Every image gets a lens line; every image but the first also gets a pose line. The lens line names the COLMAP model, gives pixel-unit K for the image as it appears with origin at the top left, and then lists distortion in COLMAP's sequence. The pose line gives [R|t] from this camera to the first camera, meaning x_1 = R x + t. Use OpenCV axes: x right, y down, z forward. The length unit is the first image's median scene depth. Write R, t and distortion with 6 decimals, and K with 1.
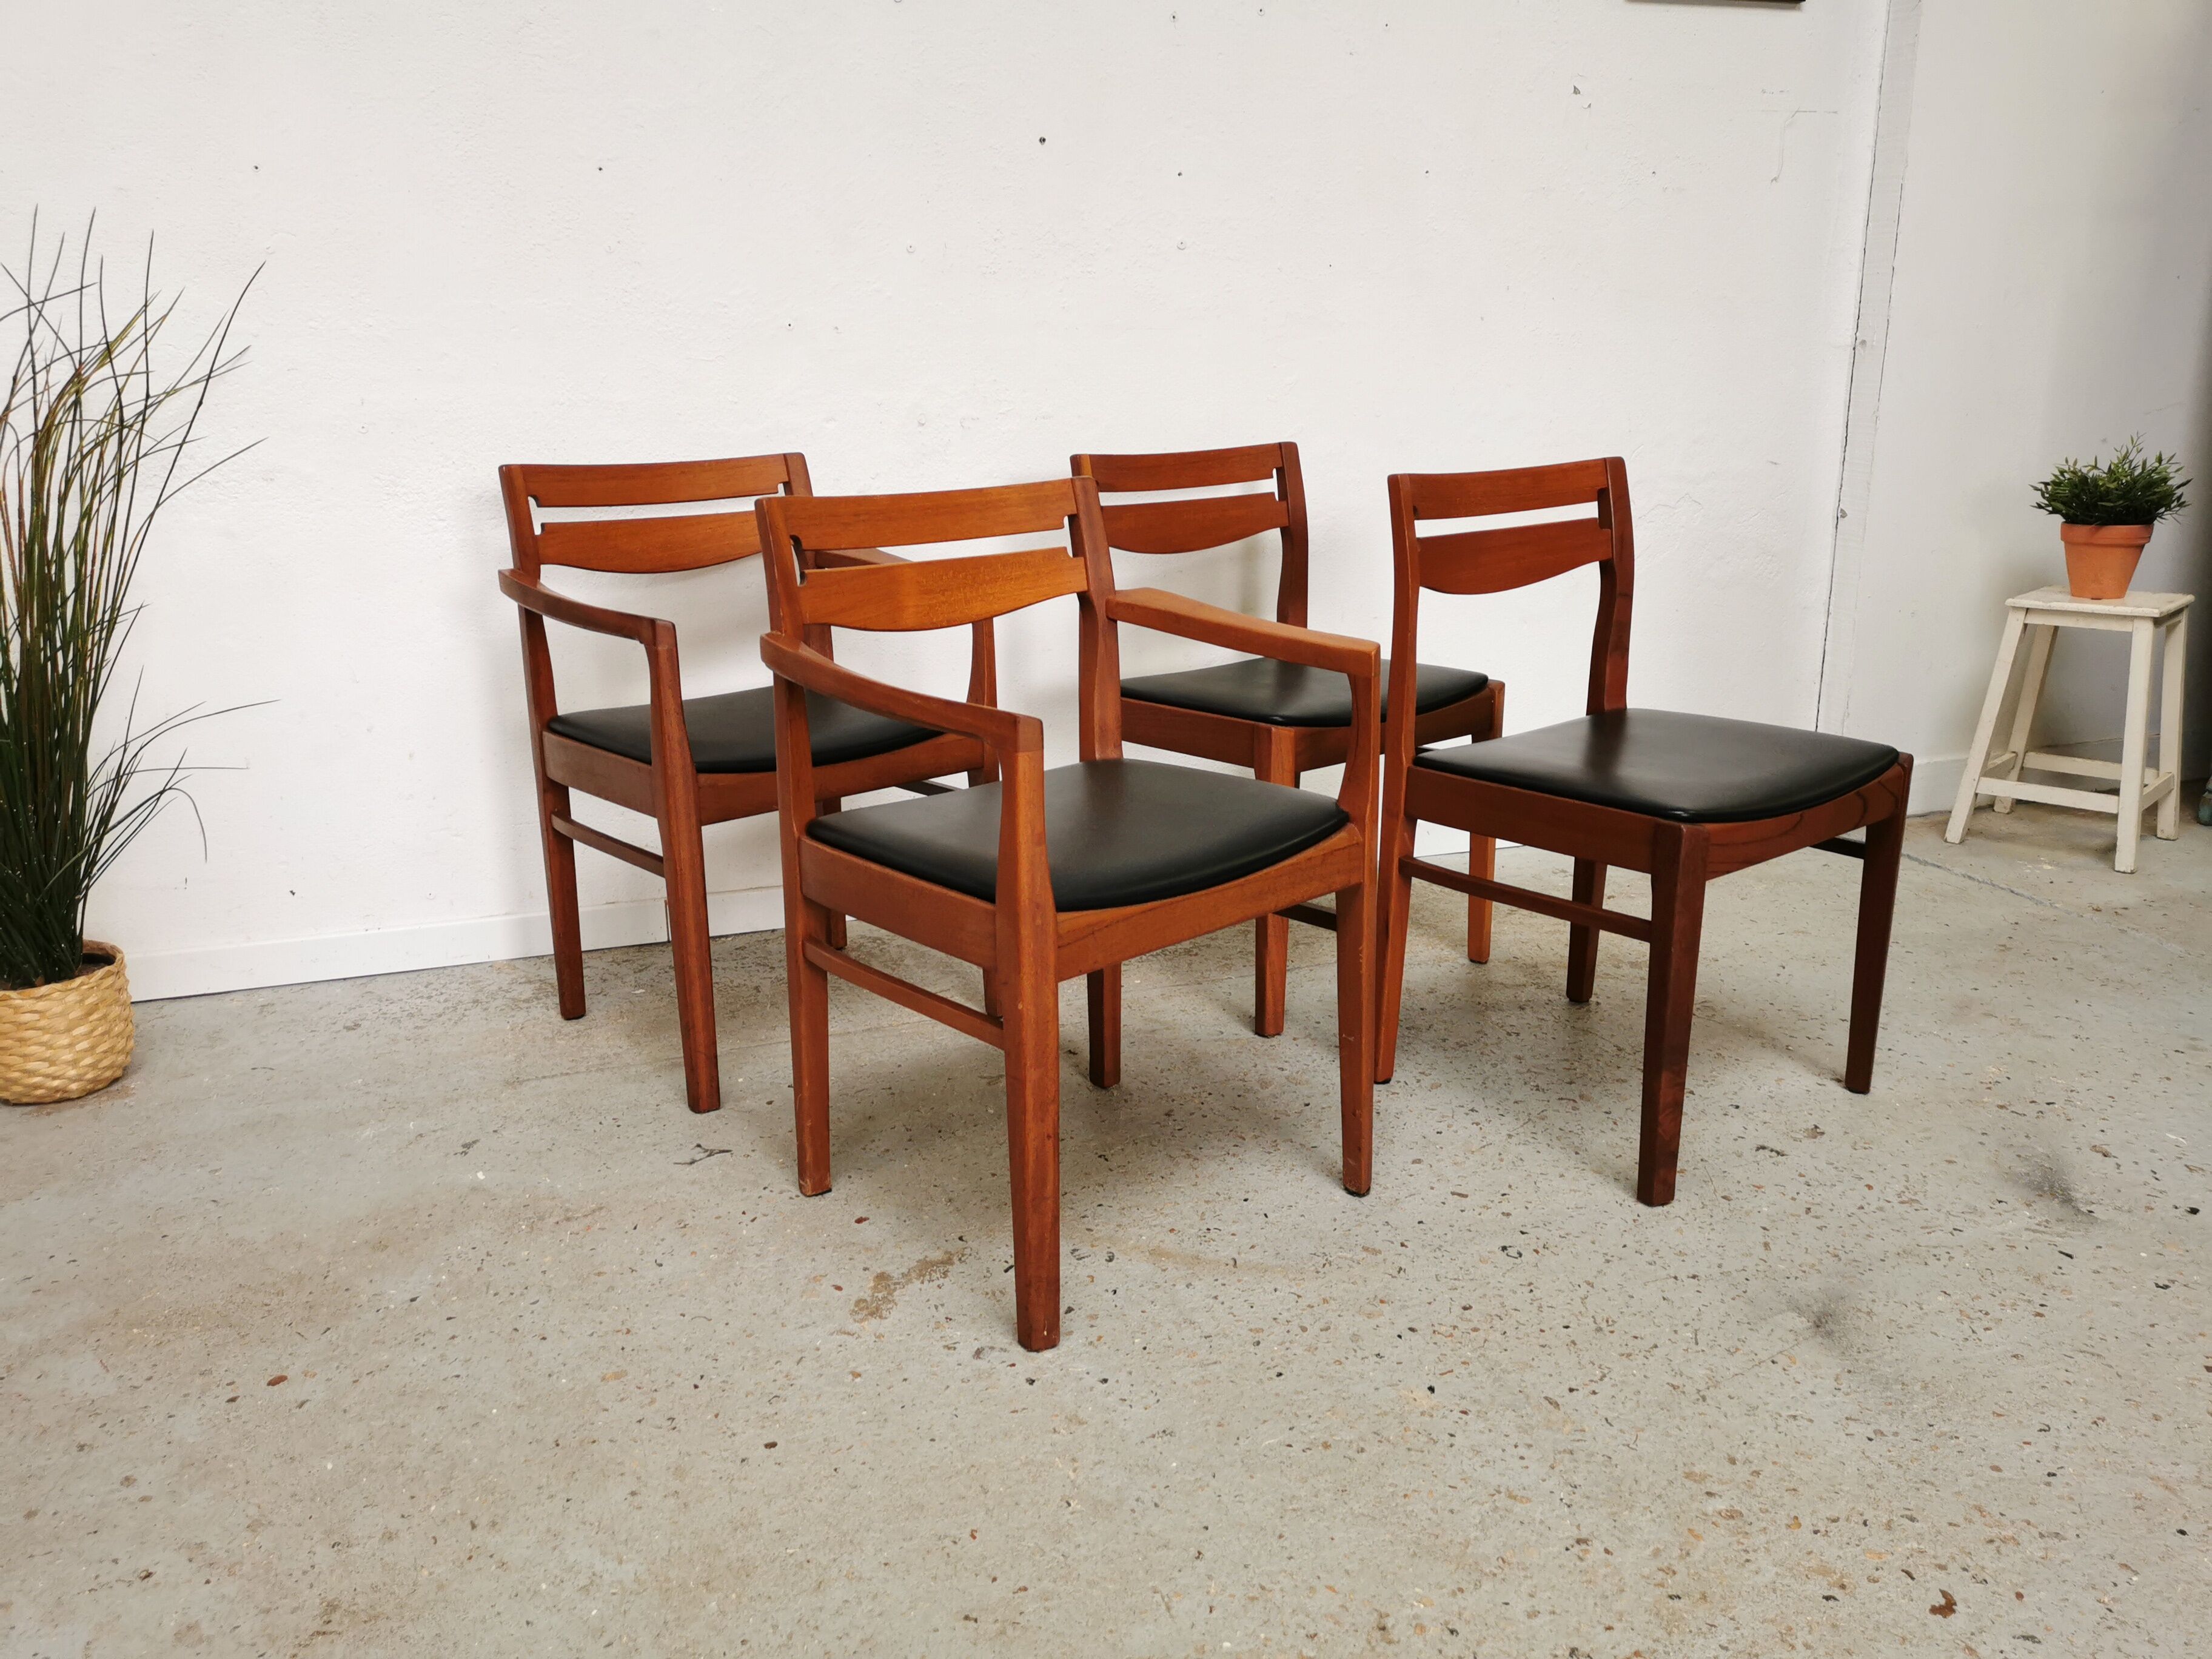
lens RADIAL K [[1692.3, 0, 1111.8], [0, 1692.3, 825.4], [0, 0, 1]] dist [0.073164, -0.080921]
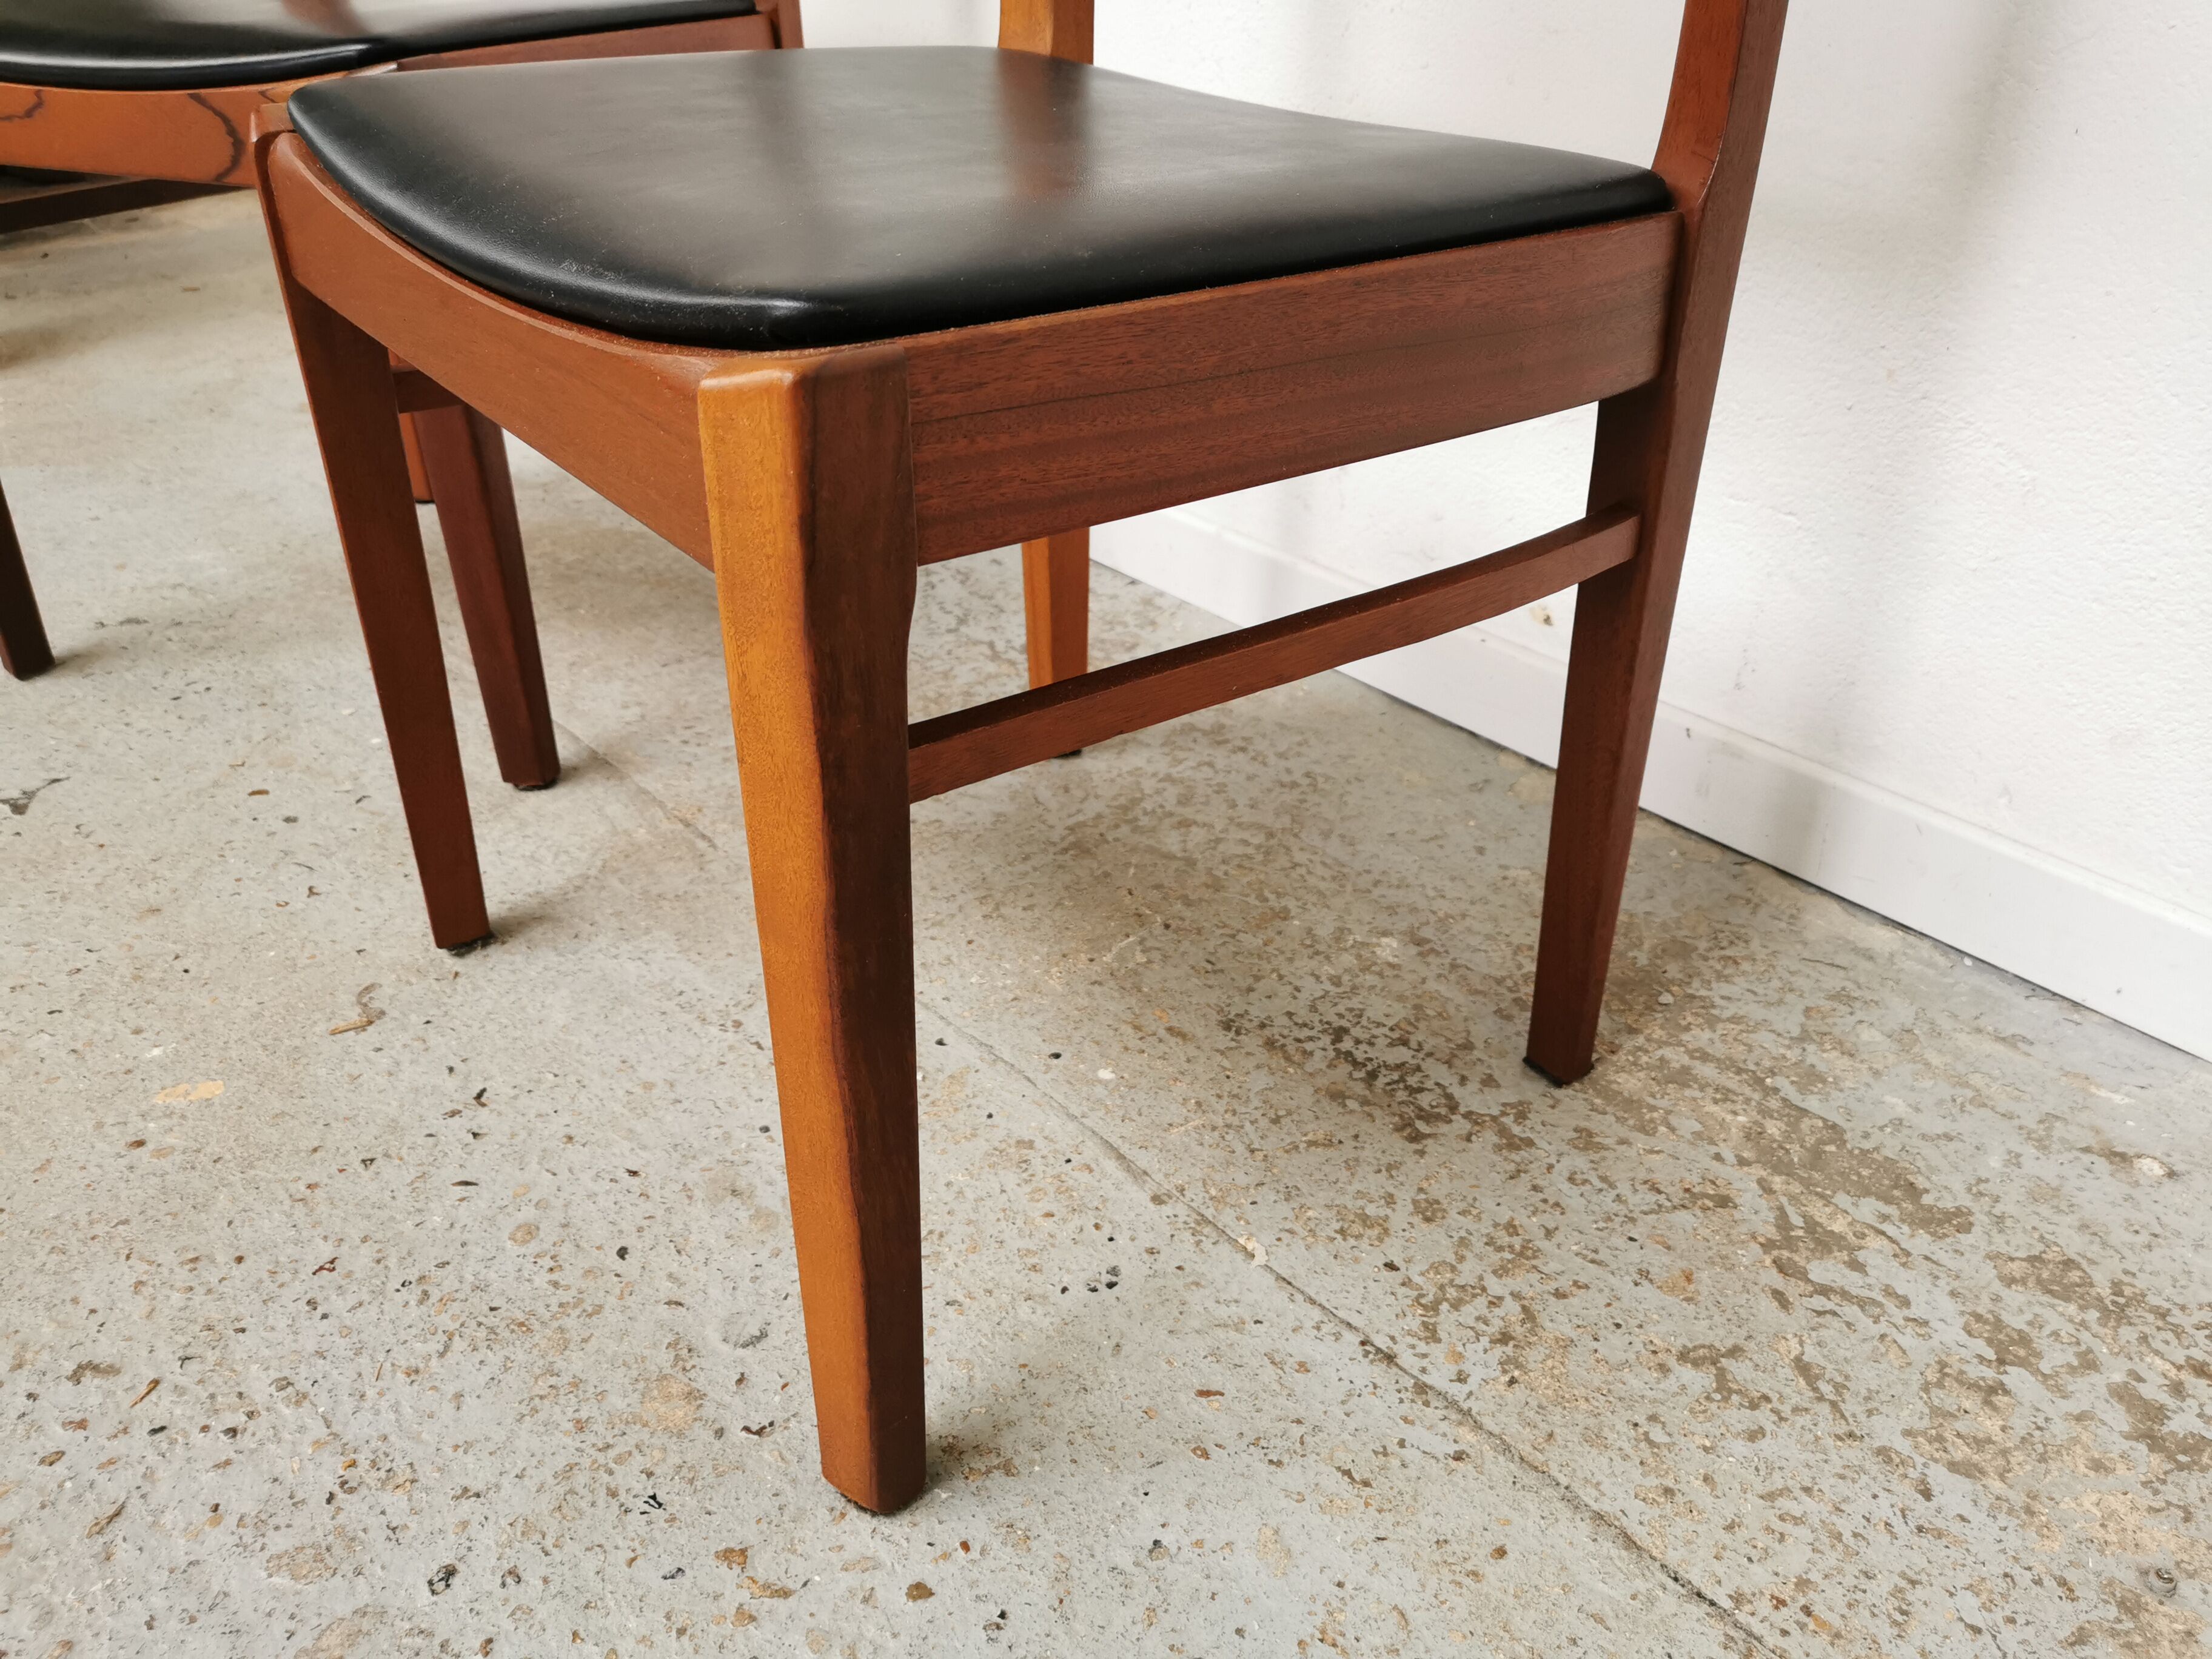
lens RADIAL K [[1716.9, 0, 1107.5], [0, 1716.9, 828.5], [0, 0, 1]] dist [0.057431, -0.070938]
pose [[0.340737, 0.484234, -0.805863, 0.355362], [-0.244095, 0.873328, 0.421564, -0.127029], [0.907919, 0.053064, 0.415774, 1.129371]]
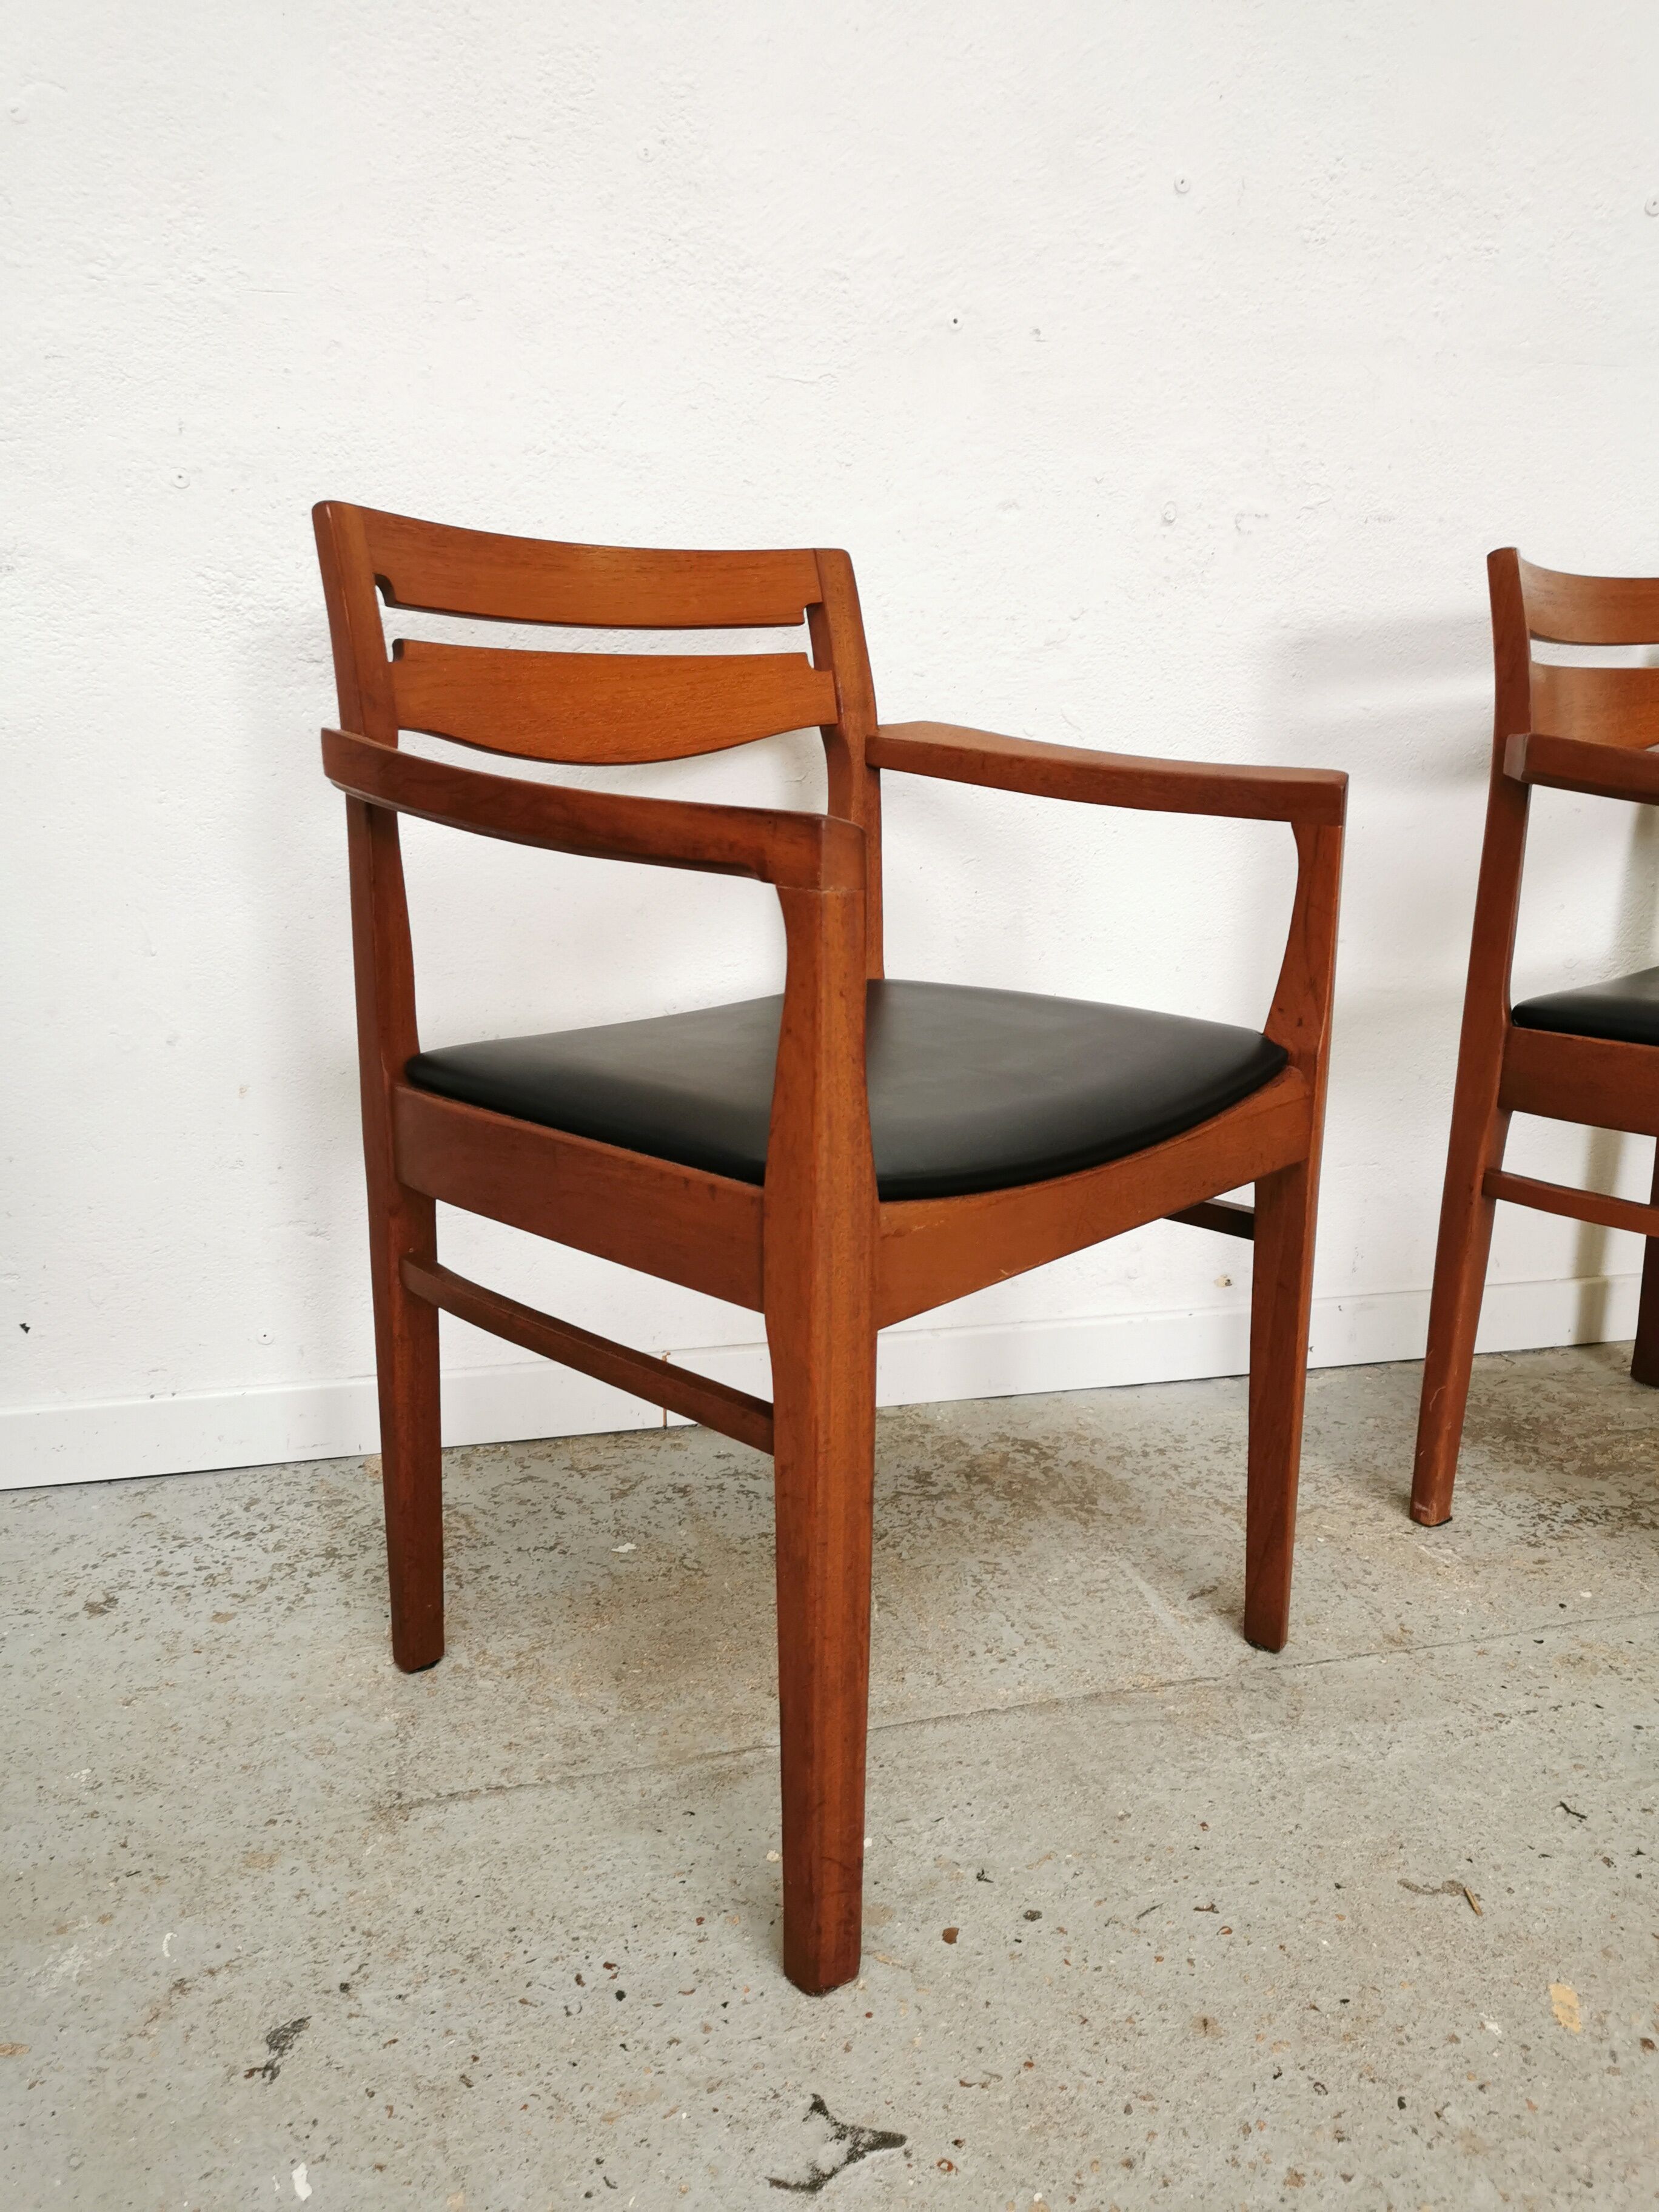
lens RADIAL K [[1701.8, 0, 826.4], [0, 1701.8, 1102.8], [0, 0, 1]] dist [0.065555, -0.071588]
pose [[0.994616, 0.043394, -0.094103, -0.222741], [-0.045096, 0.998854, -0.016044, -0.047983], [0.093298, 0.020201, 0.995433, 0.611866]]
